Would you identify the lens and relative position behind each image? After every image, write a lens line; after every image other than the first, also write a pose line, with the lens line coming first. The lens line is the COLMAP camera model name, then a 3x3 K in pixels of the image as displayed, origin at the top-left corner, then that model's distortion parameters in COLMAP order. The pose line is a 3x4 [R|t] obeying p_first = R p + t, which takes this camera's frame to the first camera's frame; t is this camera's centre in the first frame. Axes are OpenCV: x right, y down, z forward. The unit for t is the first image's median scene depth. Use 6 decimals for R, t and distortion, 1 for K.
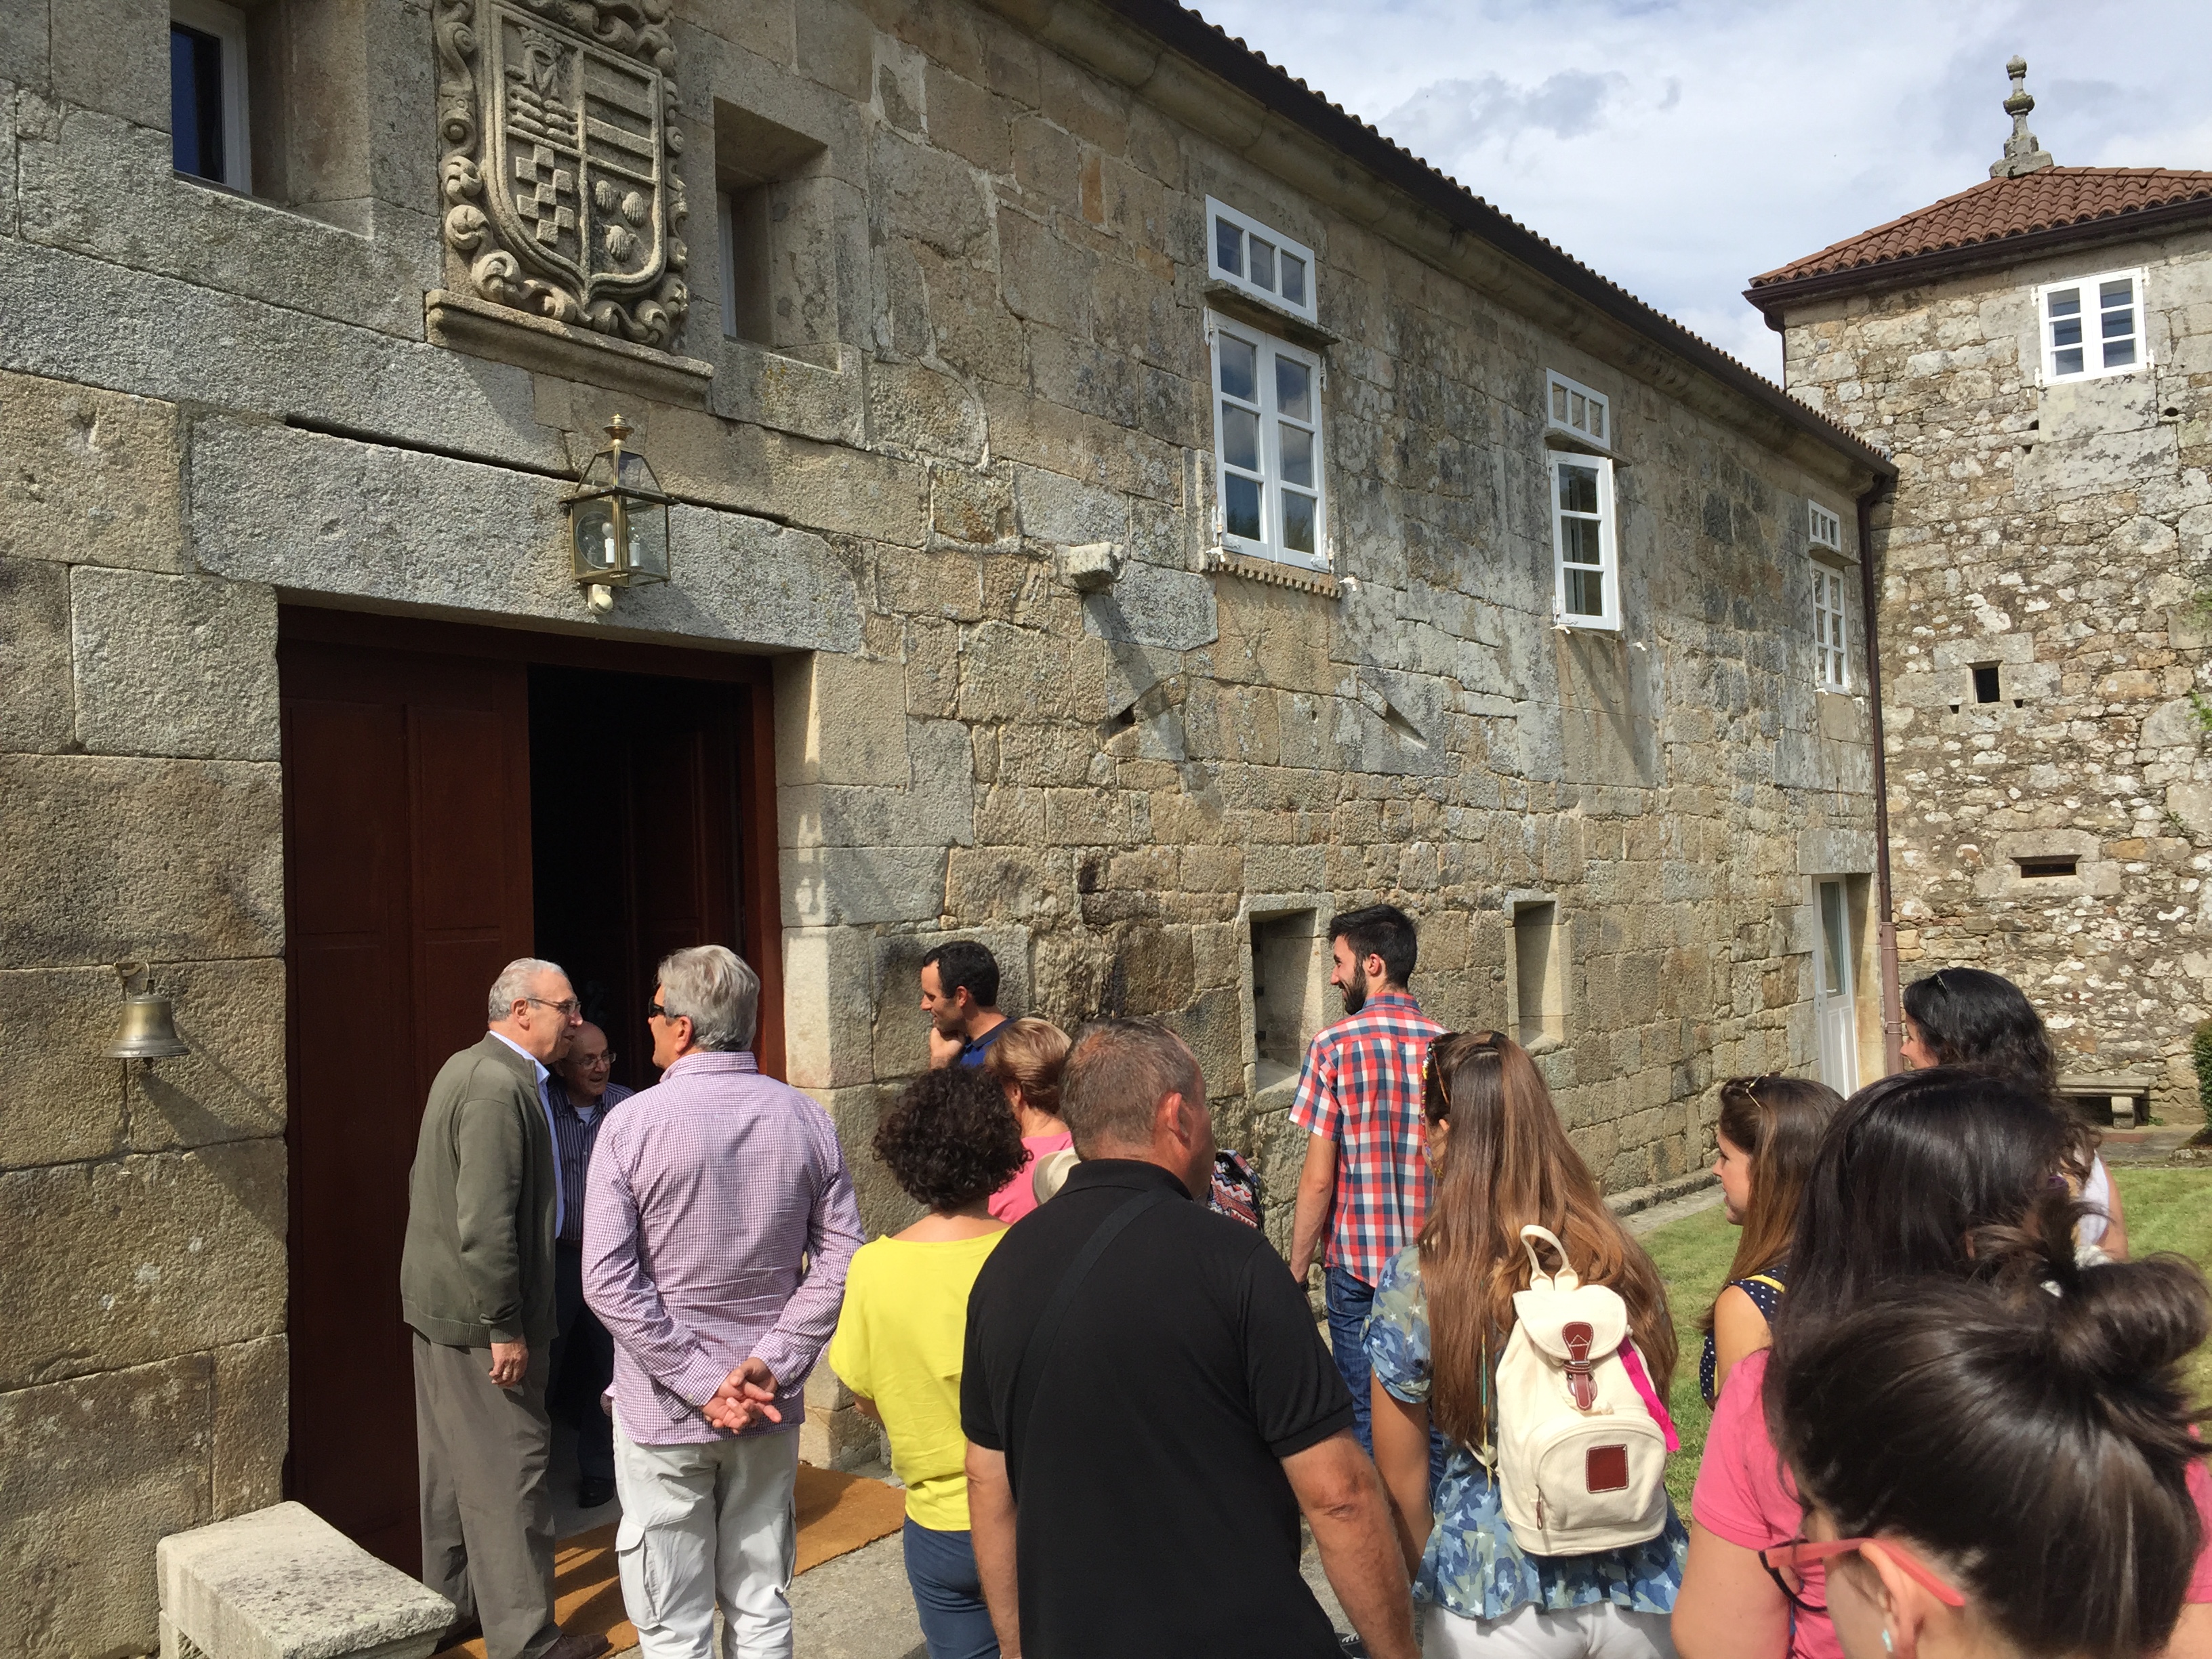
lens RADIAL K [[1884.4, 0, 1102.5], [0, 1884.4, 829.6], [0, 0, 1]] dist [0.046318, -0.027591]
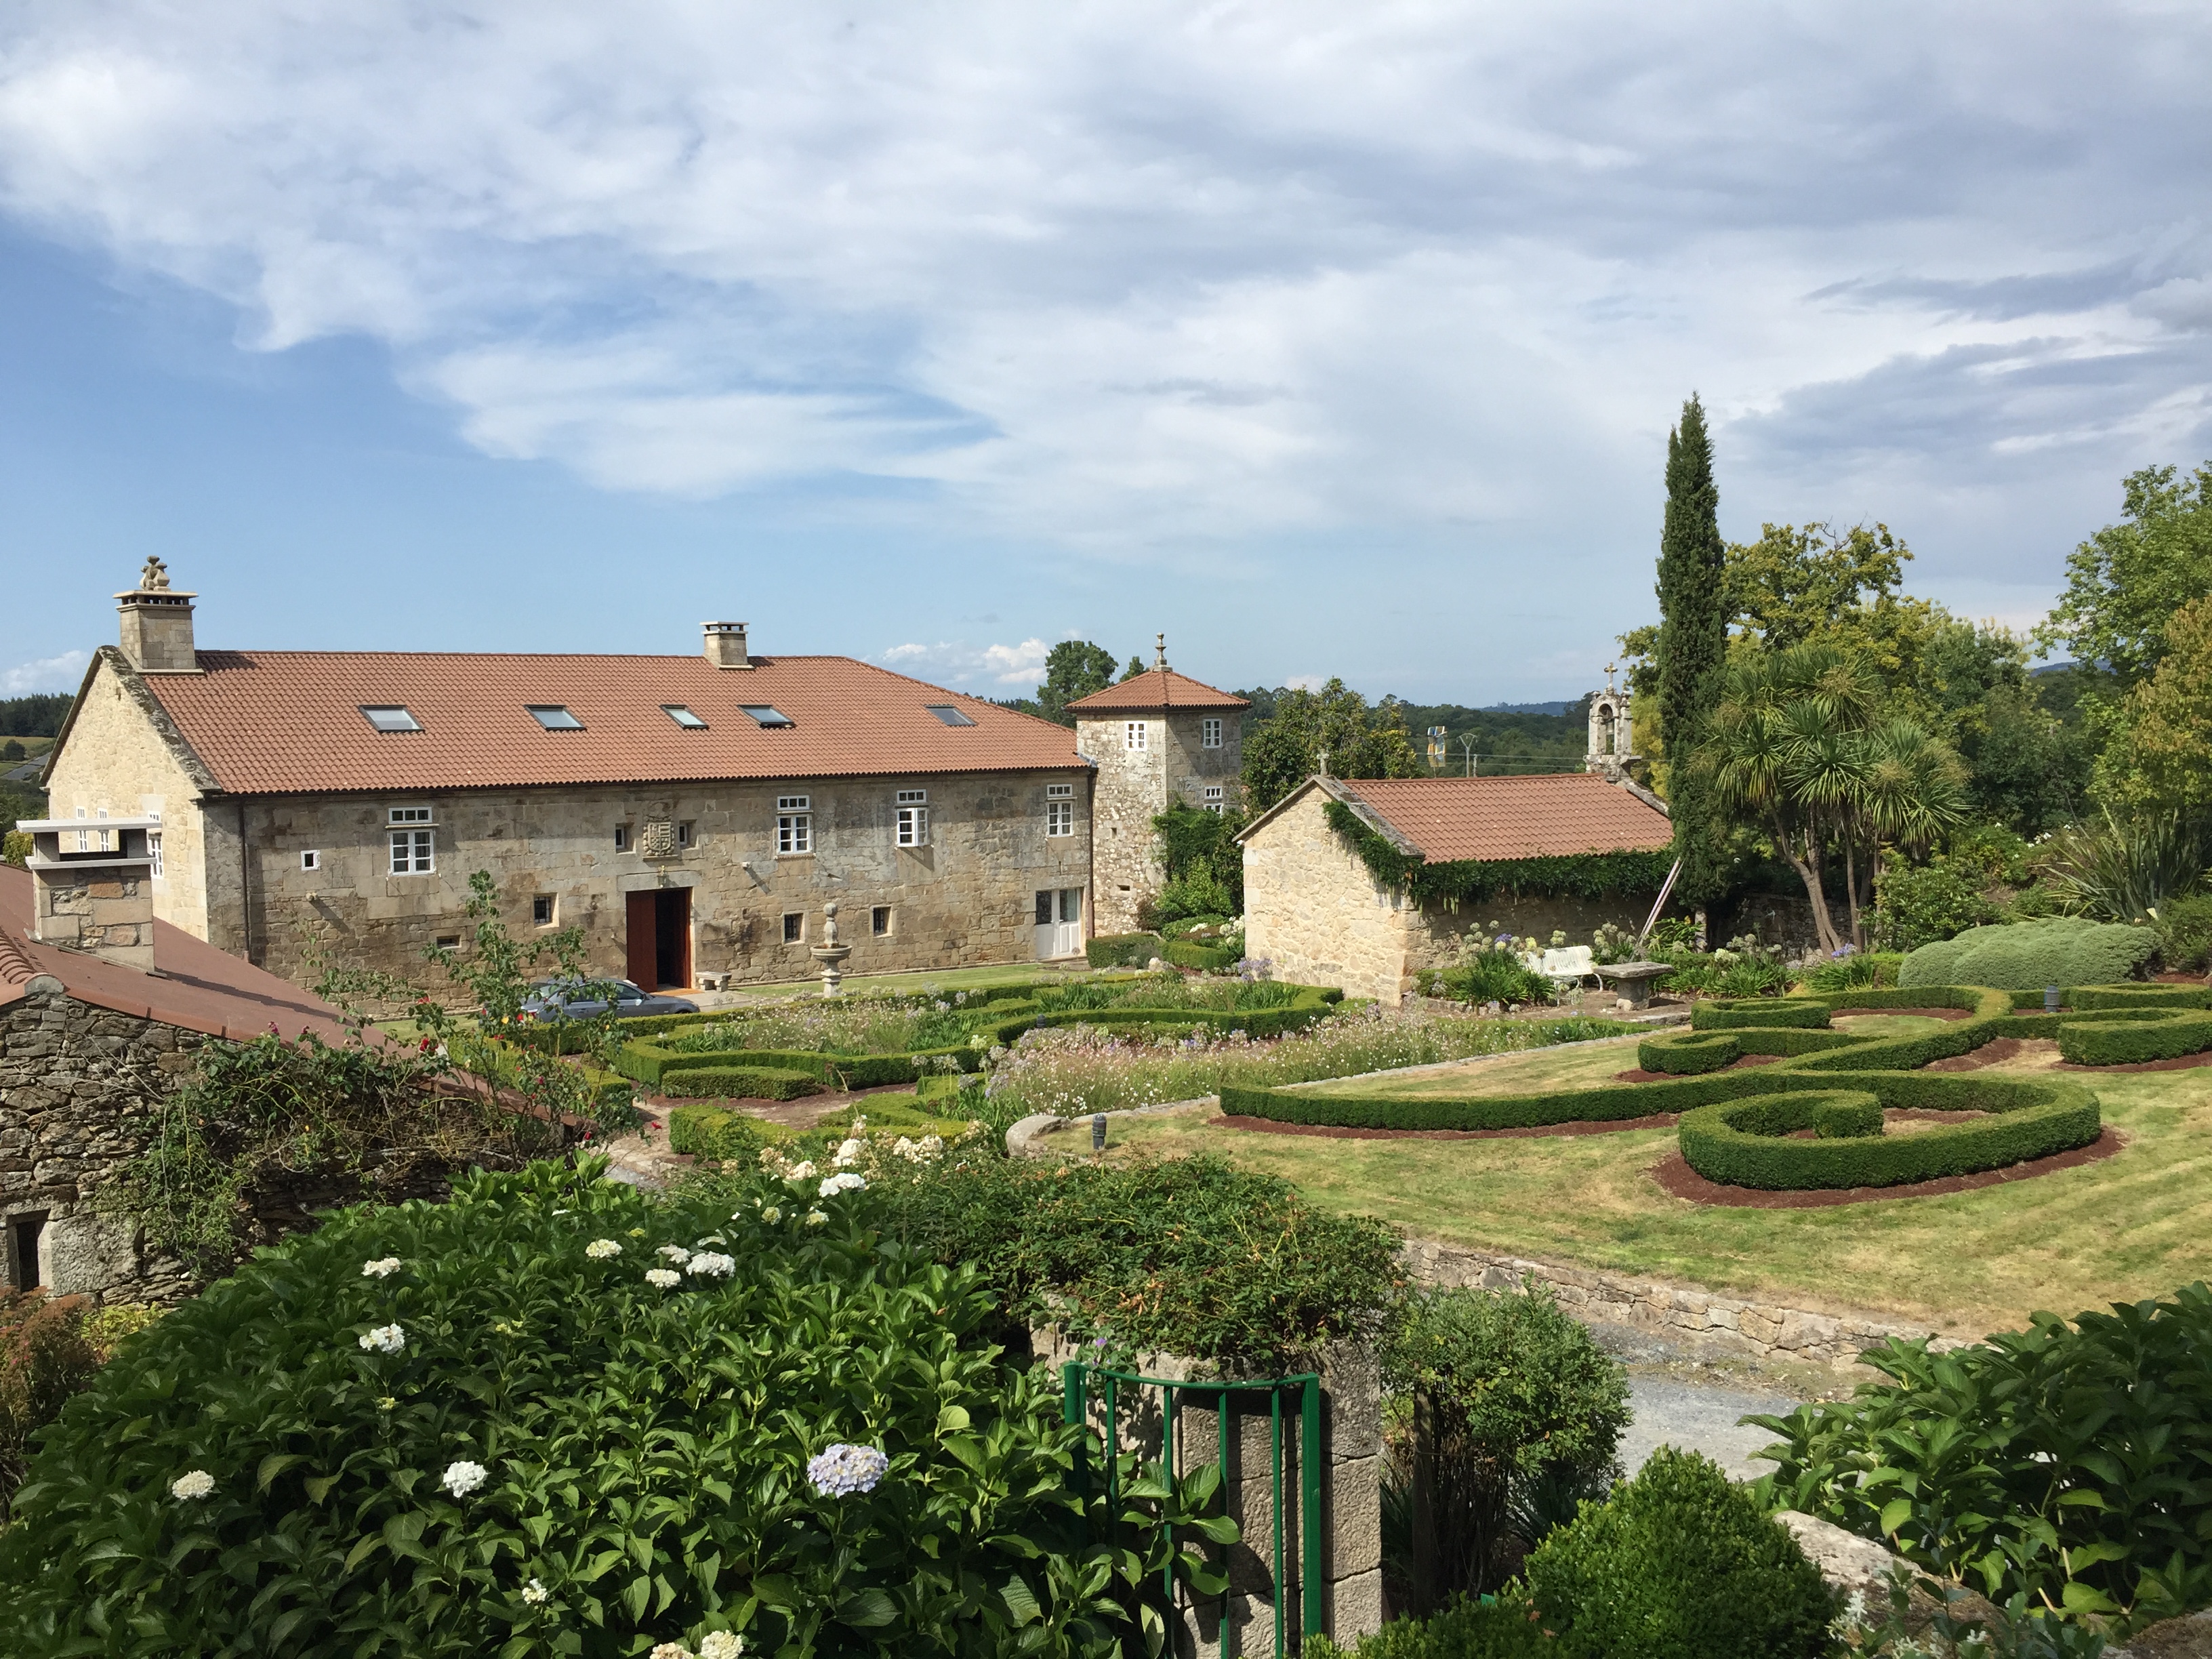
lens RADIAL K [[1884.4, 0, 1108.3], [0, 1884.4, 830.7], [0, 0, 1]] dist [0.046318, -0.027591]
pose [[0.973548, 0.046954, -0.223607, 1.751237], [-0.022820, 0.993745, 0.109317, -0.654535], [0.227341, -0.101322, 0.968530, -3.309979]]
